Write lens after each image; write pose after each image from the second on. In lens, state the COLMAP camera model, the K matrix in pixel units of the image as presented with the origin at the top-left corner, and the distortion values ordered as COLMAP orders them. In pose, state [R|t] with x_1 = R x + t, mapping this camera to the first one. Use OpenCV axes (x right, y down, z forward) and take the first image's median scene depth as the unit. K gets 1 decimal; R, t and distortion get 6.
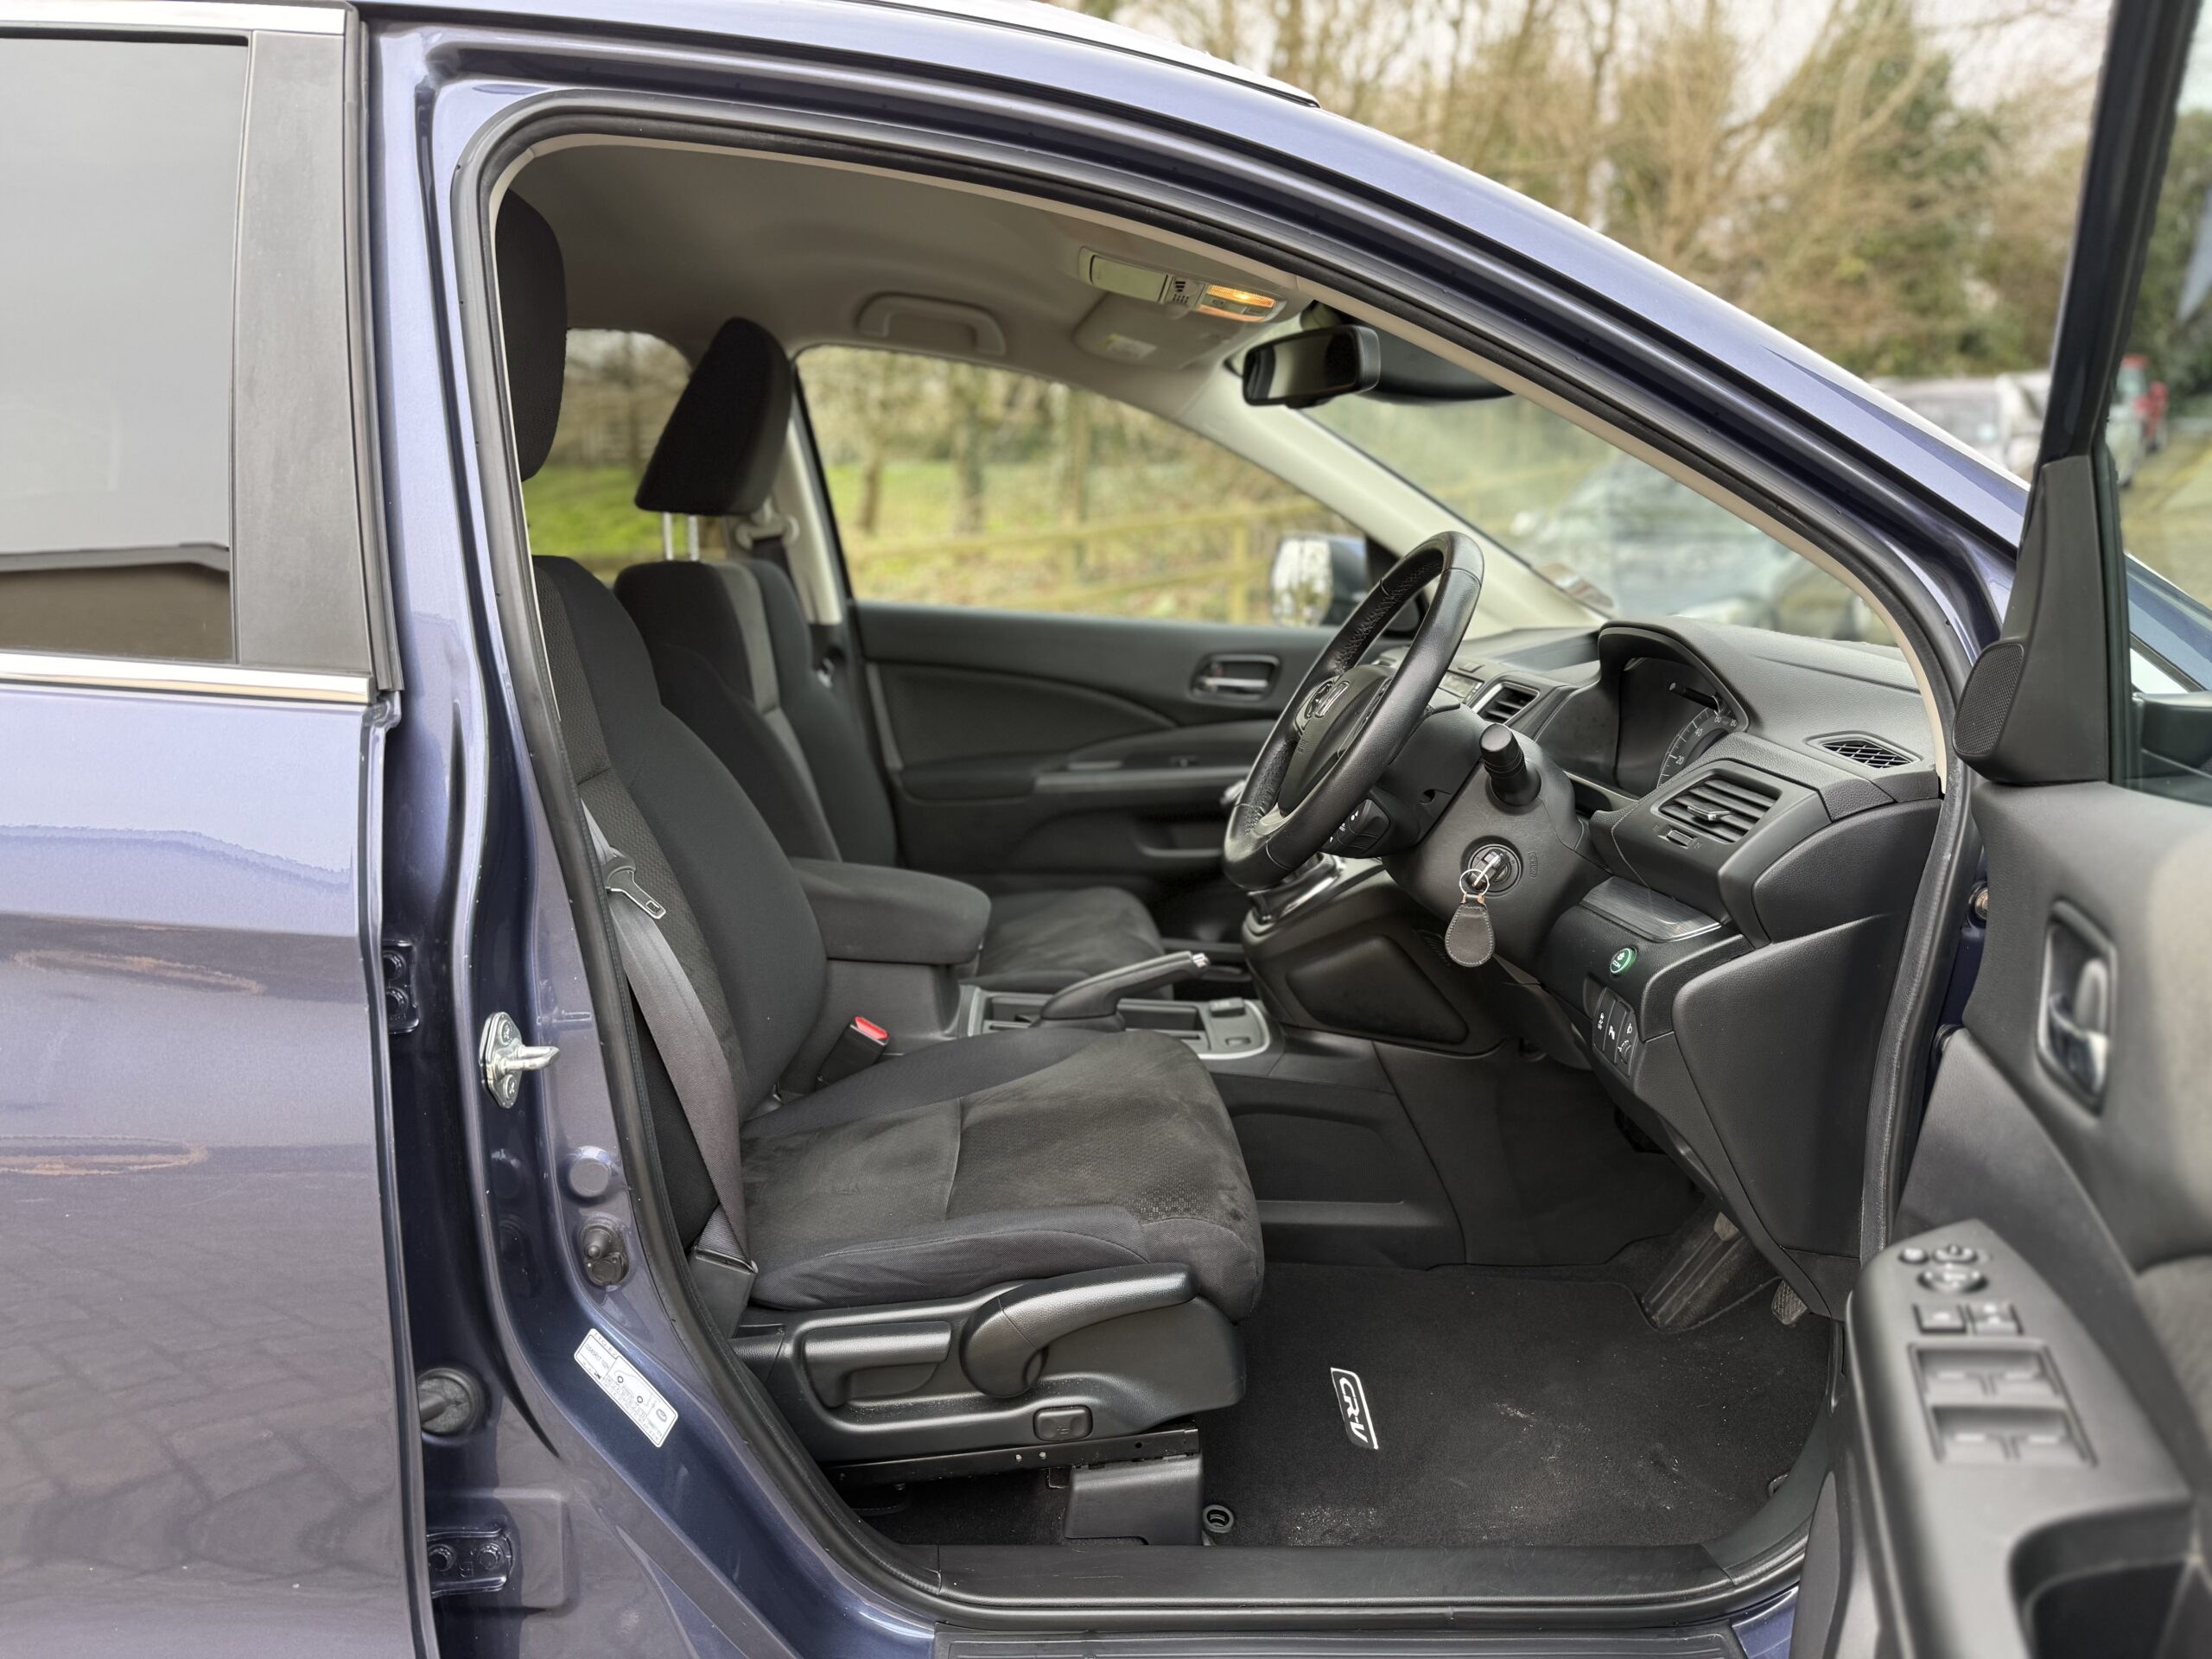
lens RADIAL K [[1589.5, 0, 1109.8], [0, 1589.5, 807.9], [0, 0, 1]] dist [0.059178, -0.003582]
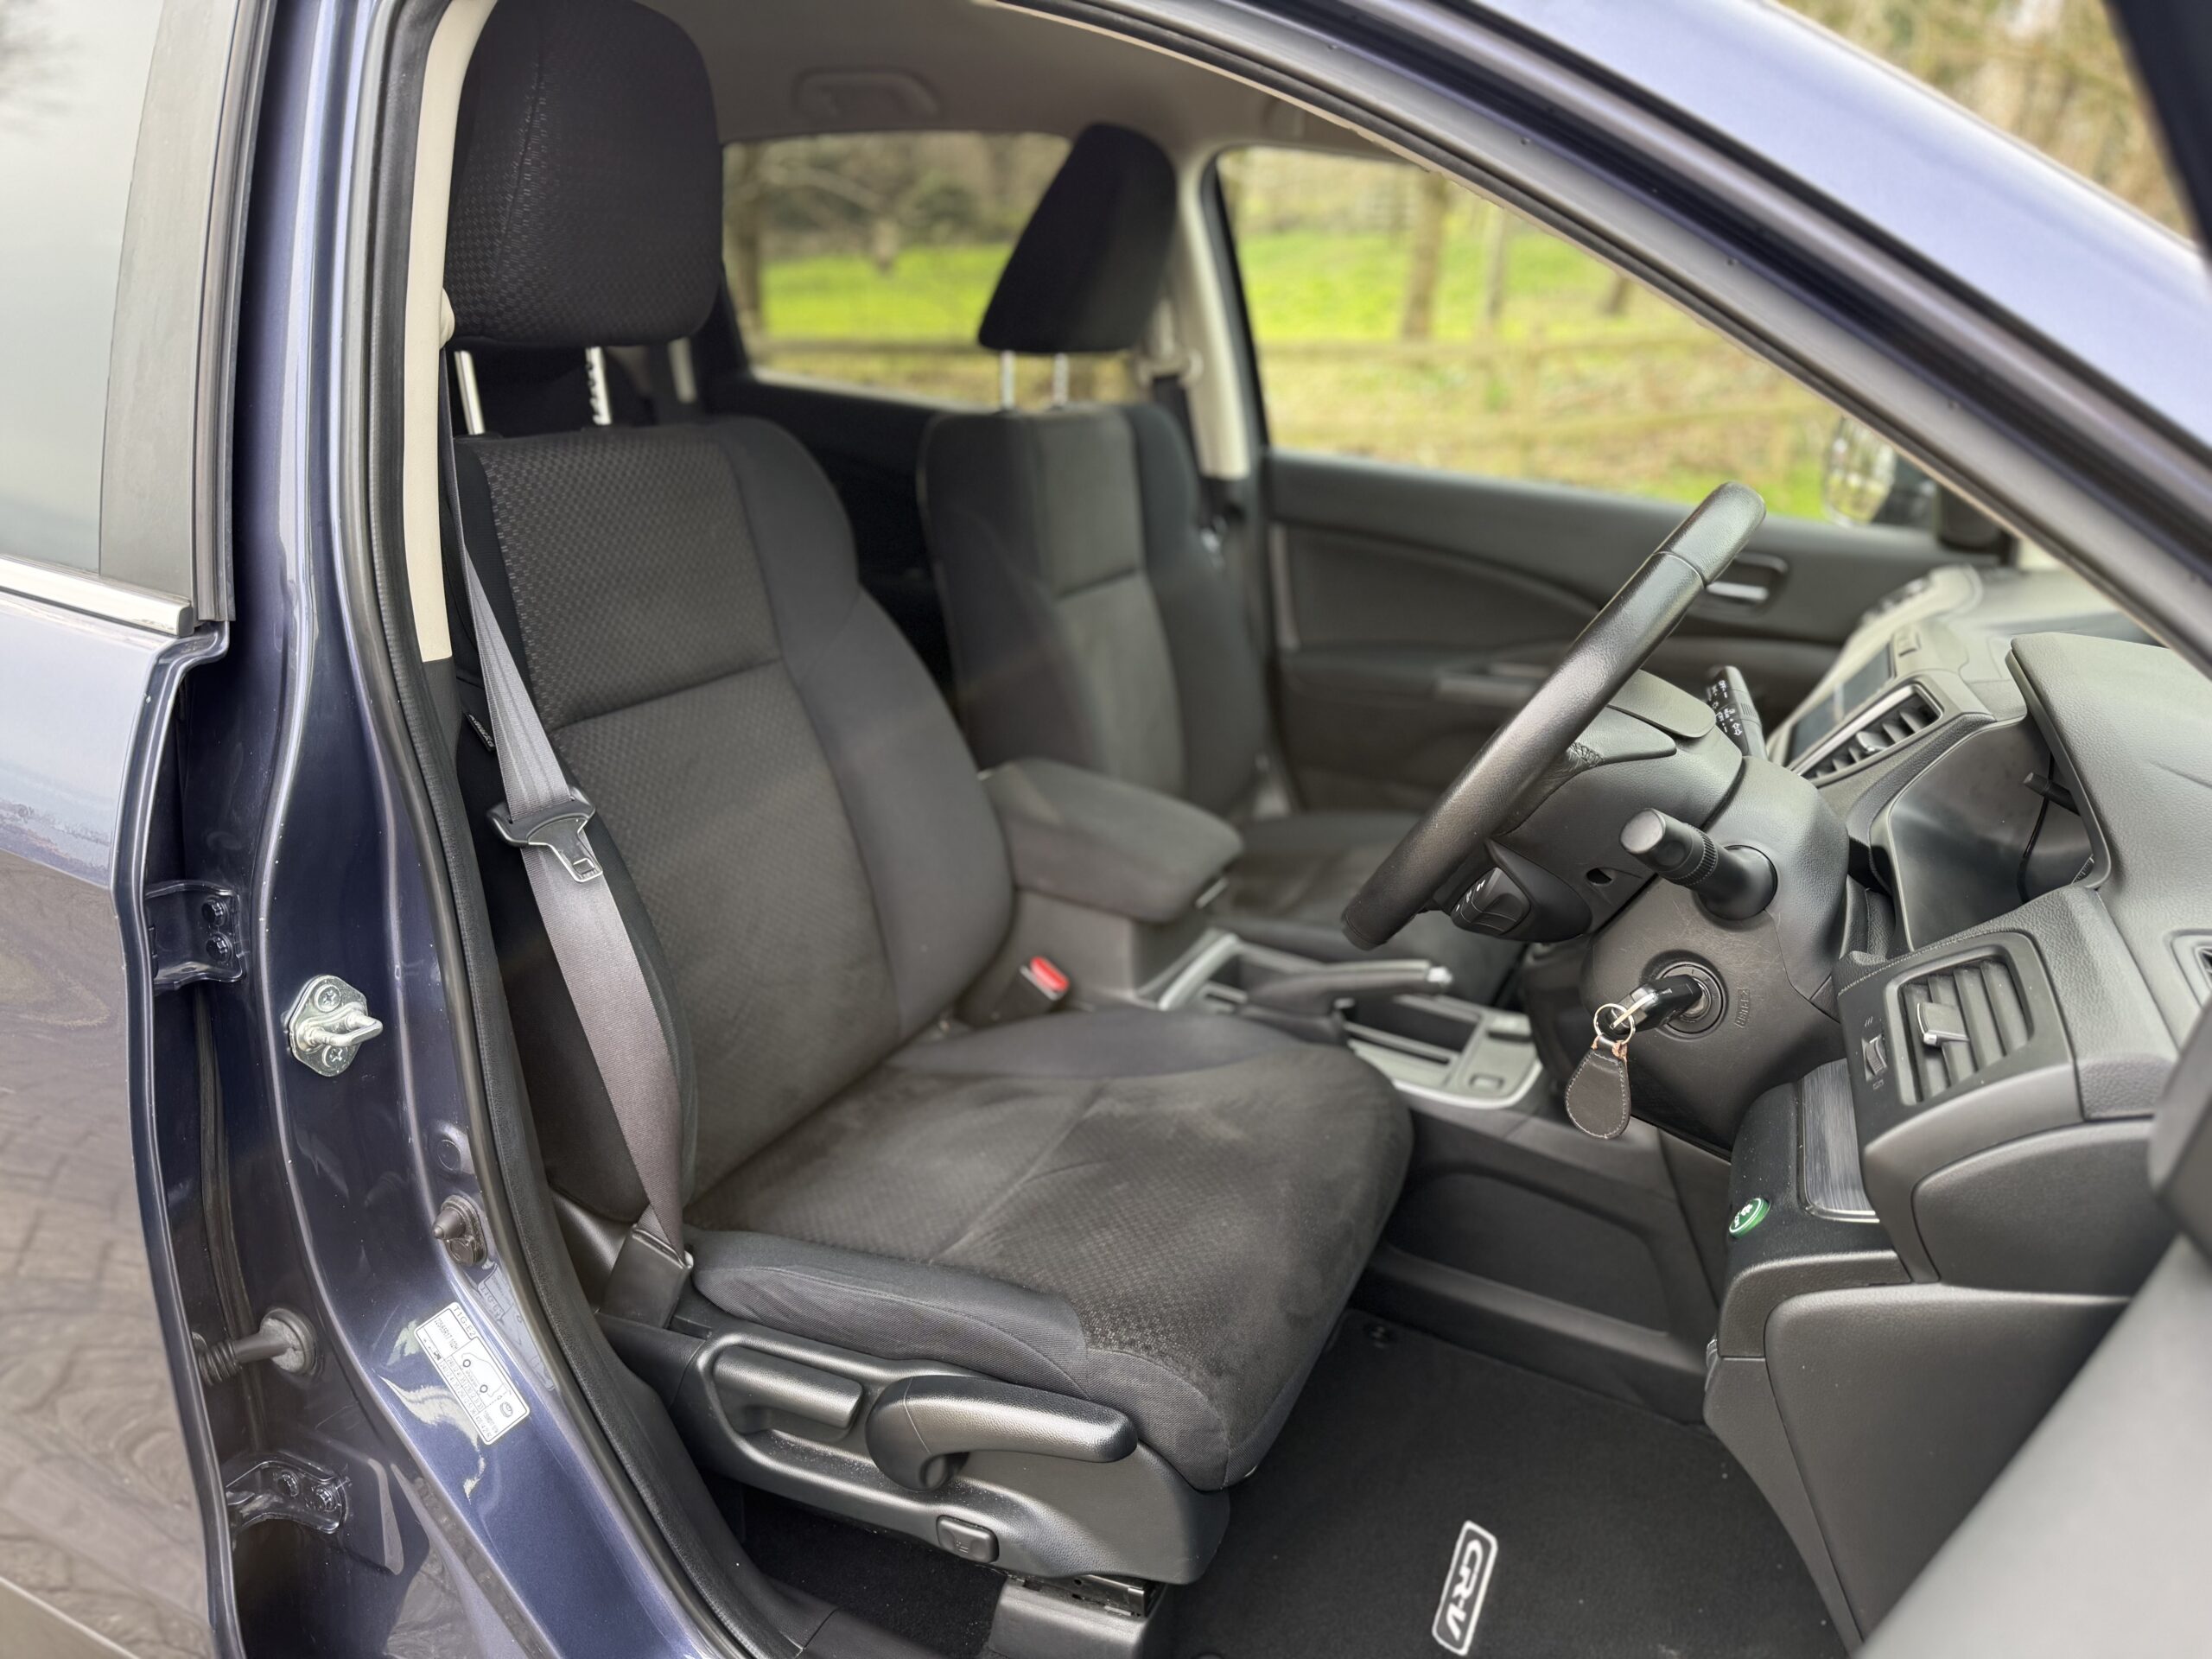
lens RADIAL K [[1568.8, 0, 1117.9], [0, 1568.8, 813.8], [0, 0, 1]] dist [0.014976, -0.012898]
pose [[0.889964, 0.171611, -0.422508, 0.296369], [-0.109647, 0.979837, 0.167024, -0.124636], [0.442652, -0.102318, 0.890837, 0.307955]]
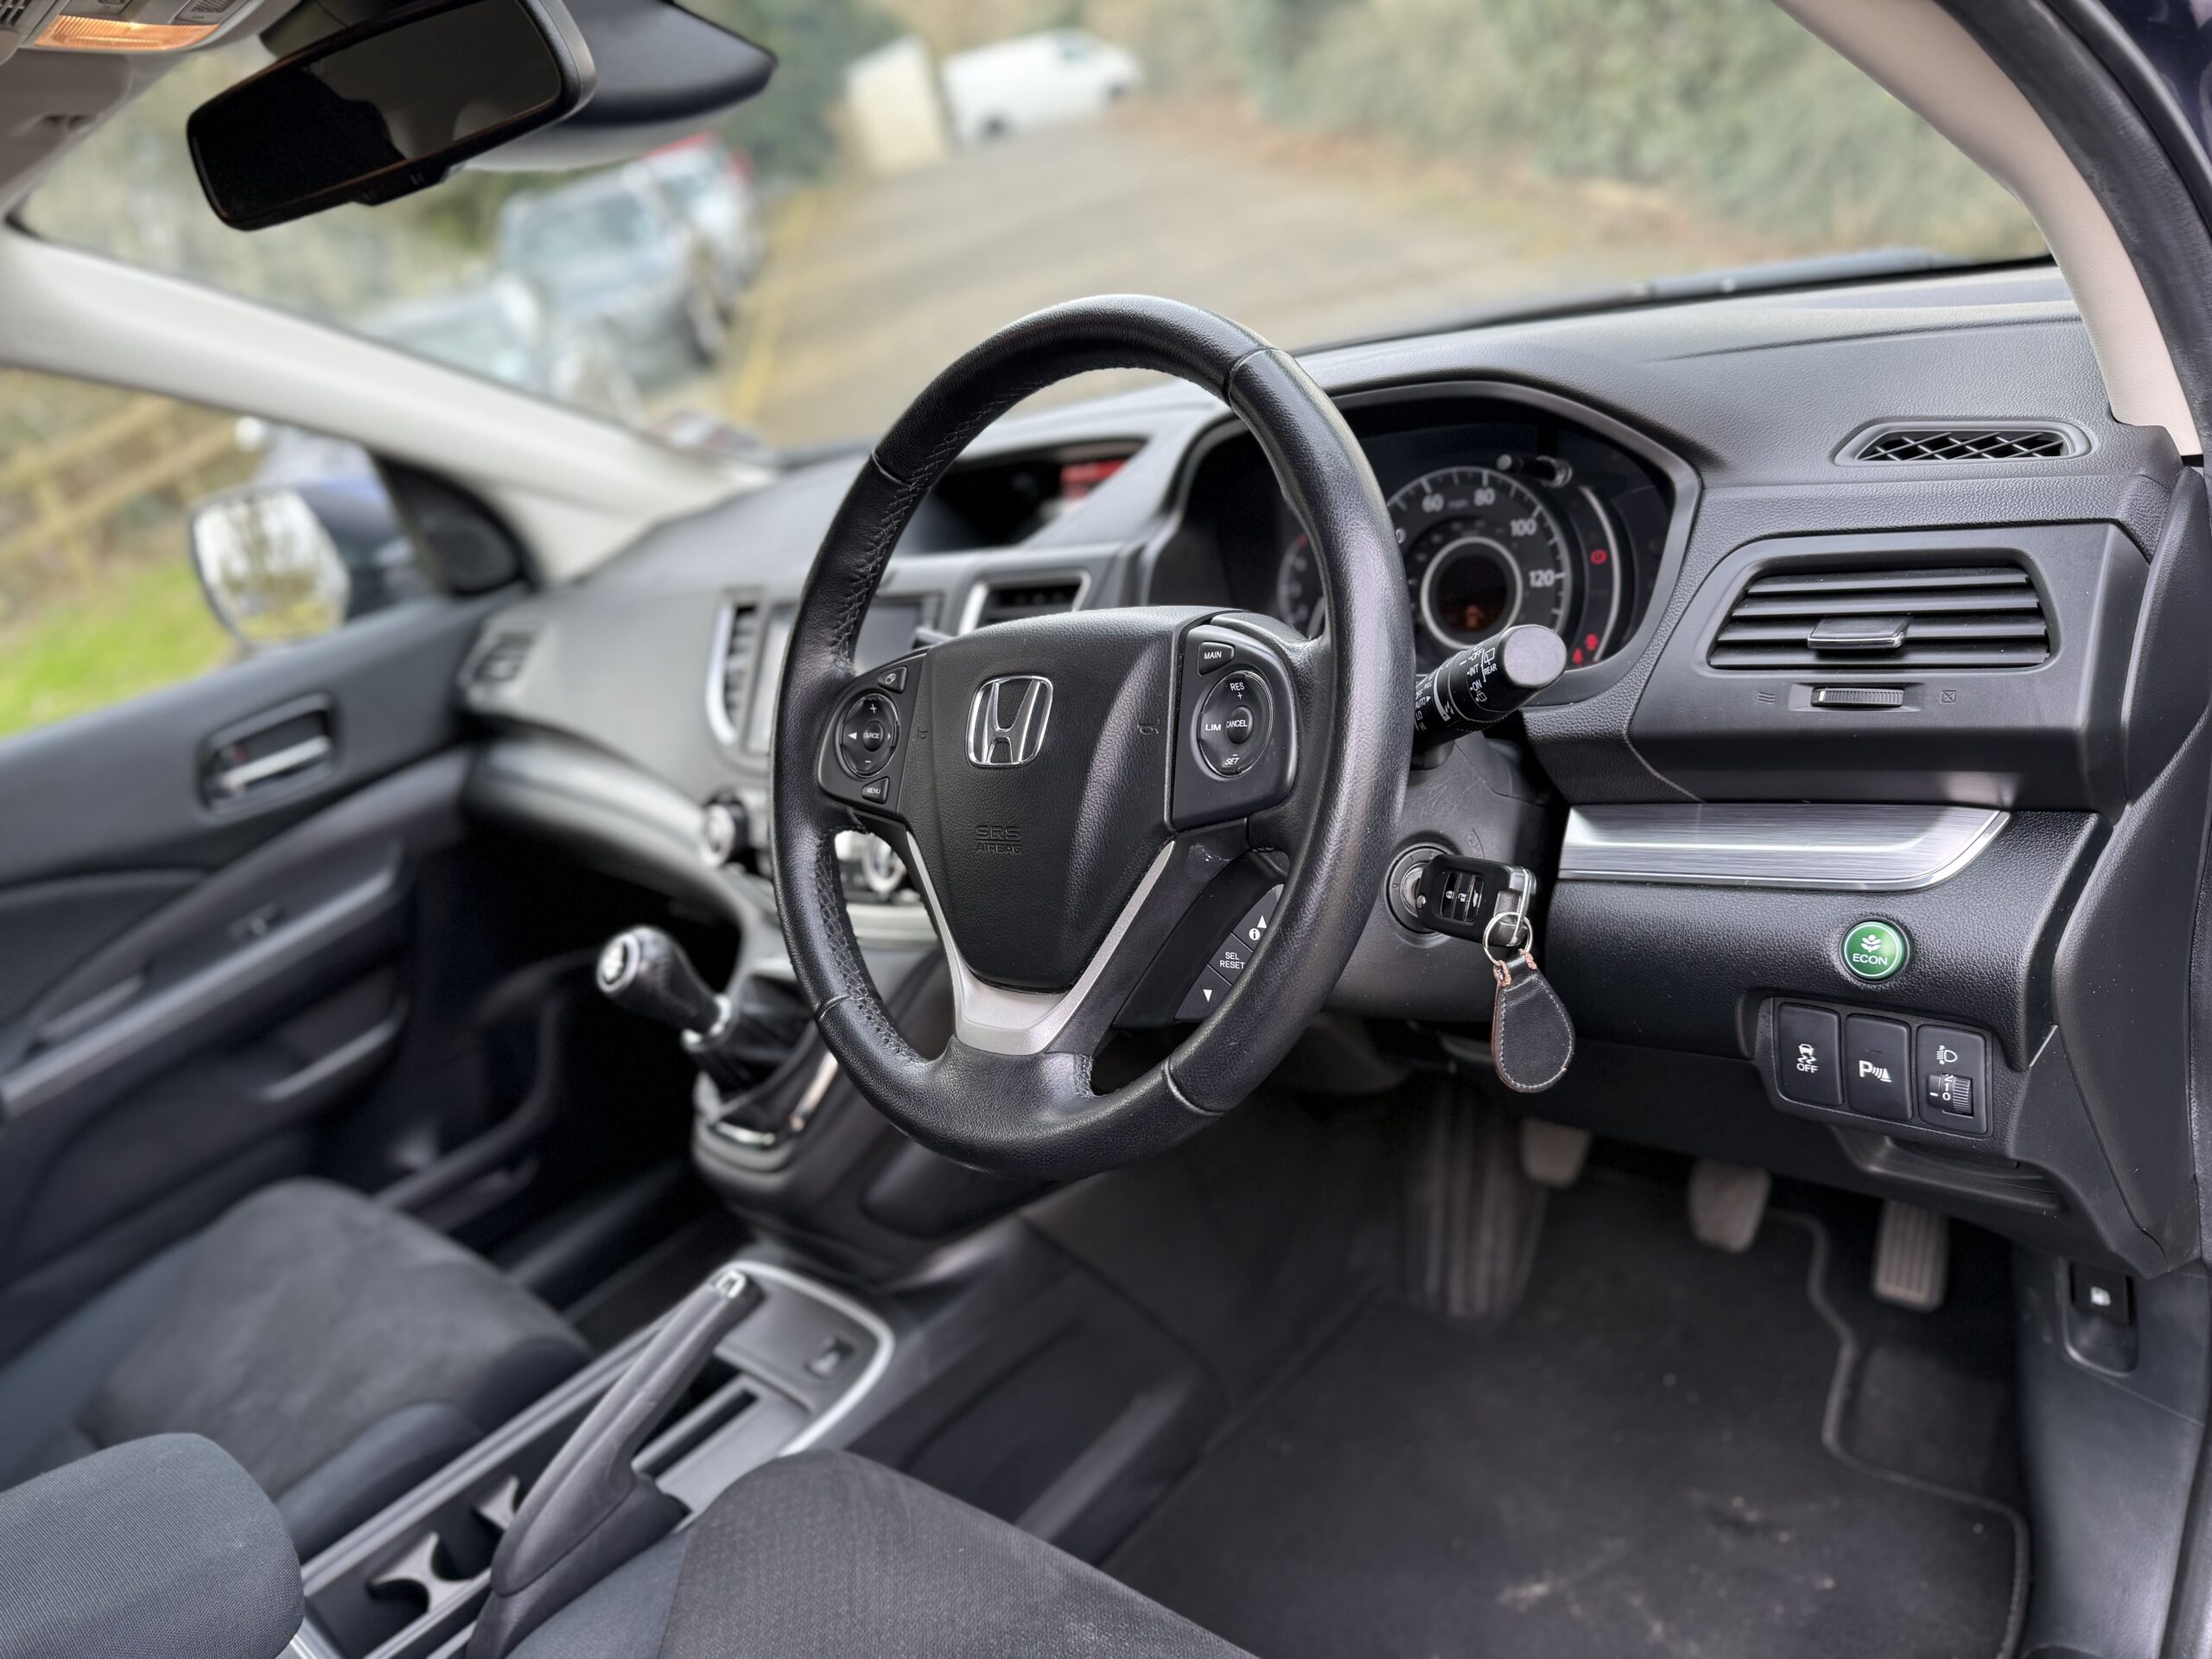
lens RADIAL K [[1568.8, 0, 1117.9], [0, 1568.8, 813.8], [0, 0, 1]] dist [0.014976, -0.012898]
pose [[0.669996, -0.439050, 0.598616, -0.125286], [0.381129, 0.895415, 0.230158, -0.143398], [-0.637060, 0.073945, 0.767259, 0.669875]]
